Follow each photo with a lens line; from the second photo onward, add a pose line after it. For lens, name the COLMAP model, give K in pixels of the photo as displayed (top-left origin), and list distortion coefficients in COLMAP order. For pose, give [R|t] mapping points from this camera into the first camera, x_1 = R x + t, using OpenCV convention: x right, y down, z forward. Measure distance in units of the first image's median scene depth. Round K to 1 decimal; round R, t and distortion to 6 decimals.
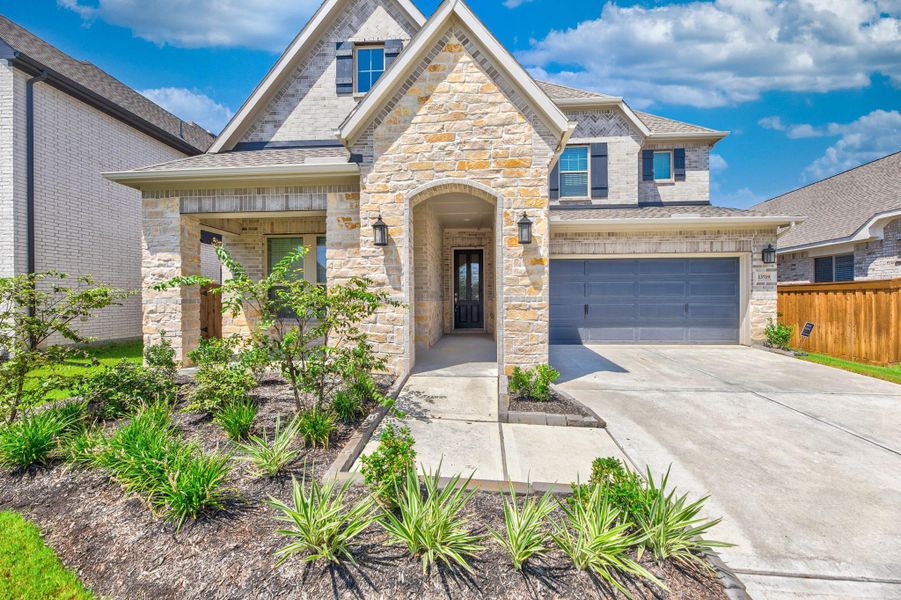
lens RADIAL K [[361.3, 0, 490.3], [0, 361.3, 294.4], [0, 0, 1]] dist [-0.003286, 0.000473]
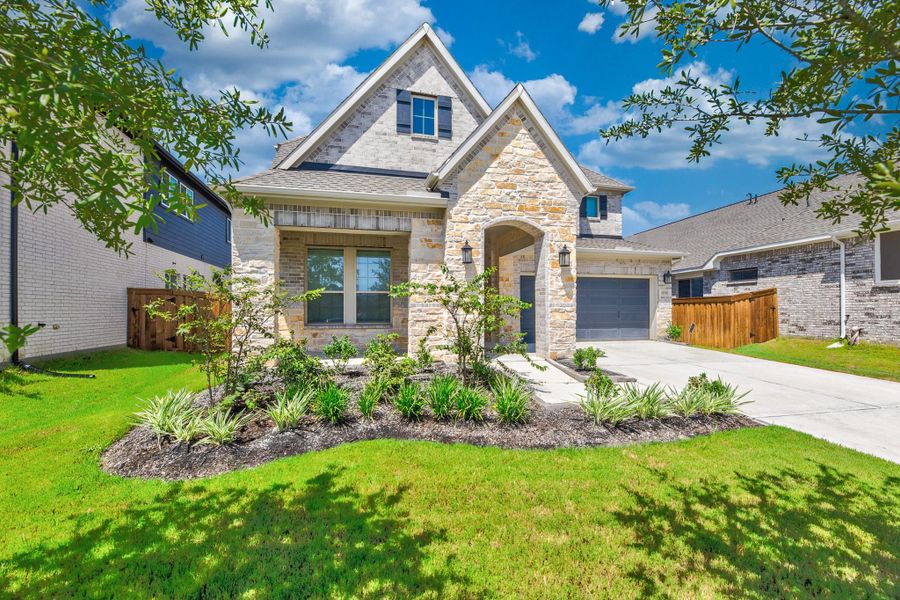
lens RADIAL K [[399.4, 0, 445.8], [0, 399.4, 302.1], [0, 0, 1]] dist [-0.003685, -0.000417]
pose [[0.947638, 0.010064, 0.319188, -0.680544], [-0.004537, 0.999827, -0.018056, 0.026193], [-0.319314, 0.015663, 0.947519, -0.282776]]
